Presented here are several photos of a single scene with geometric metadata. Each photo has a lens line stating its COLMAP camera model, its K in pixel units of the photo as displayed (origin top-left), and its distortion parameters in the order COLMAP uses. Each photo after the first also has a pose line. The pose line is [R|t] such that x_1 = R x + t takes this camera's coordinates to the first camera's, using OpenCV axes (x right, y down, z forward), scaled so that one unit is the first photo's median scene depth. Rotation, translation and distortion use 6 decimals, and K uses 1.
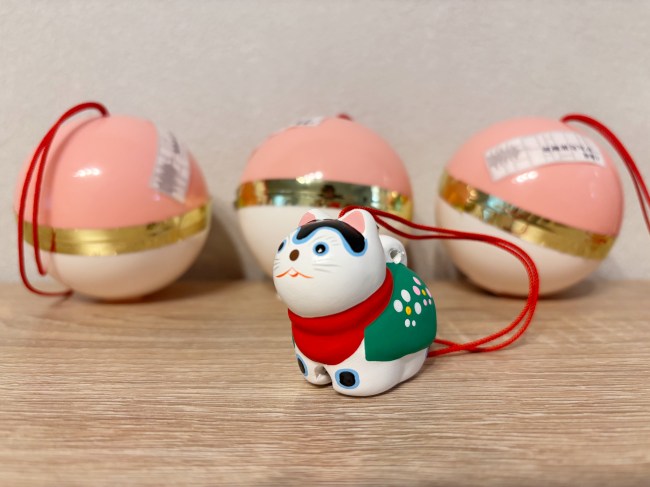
lens RADIAL K [[511.1, 0, 321.7], [0, 511.1, 247.9], [0, 0, 1]] dist [-0.033778, -0.004550]
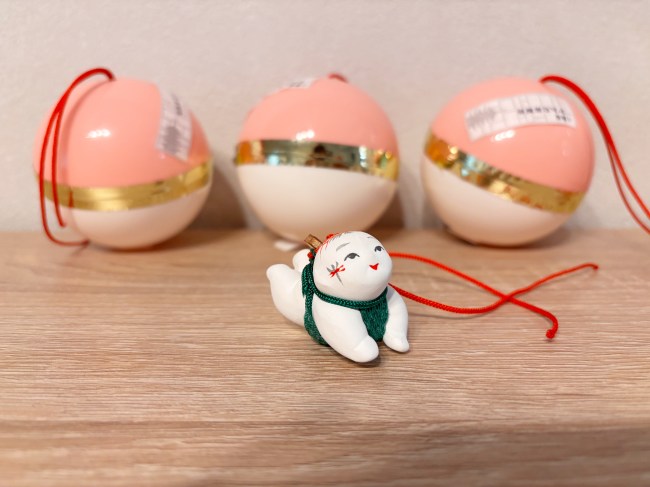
lens RADIAL K [[511.1, 0, 324.2], [0, 511.1, 242.6], [0, 0, 1]] dist [-0.033778, -0.004550]
pose [[0.999817, 0.001568, -0.019079, 0.047264], [0.000622, 0.993452, 0.114247, -0.040915], [0.019133, -0.114238, 0.993269, -0.105641]]
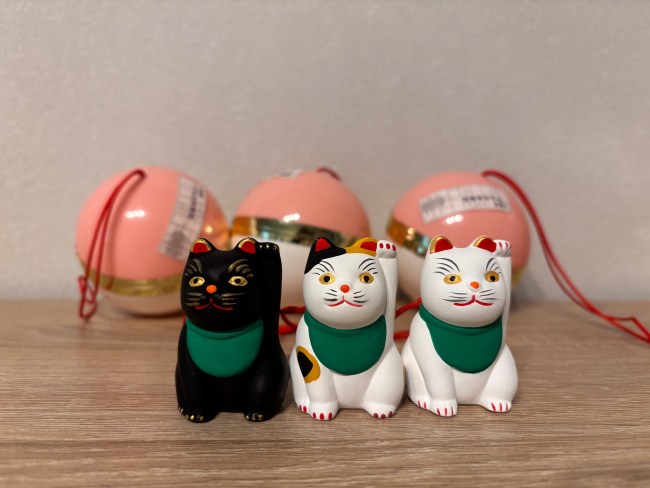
lens RADIAL K [[511.1, 0, 323.2], [0, 511.1, 248.2], [0, 0, 1]] dist [-0.033778, -0.004550]
pose [[0.999713, 0.009134, 0.022135, 0.052335], [-0.008388, 0.999401, -0.033572, -0.023070], [-0.022428, 0.033377, 0.999191, -0.285468]]
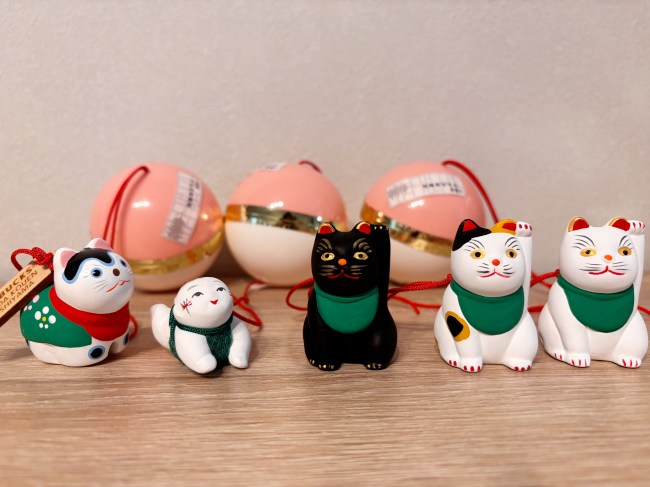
lens RADIAL K [[511.1, 0, 325.1], [0, 511.1, 248.7], [0, 0, 1]] dist [-0.033778, -0.004550]
pose [[0.999765, -0.010239, 0.019096, 0.115883], [0.010397, 0.999912, -0.008219, -0.000096], [-0.019010, 0.008415, 0.999784, -0.495927]]
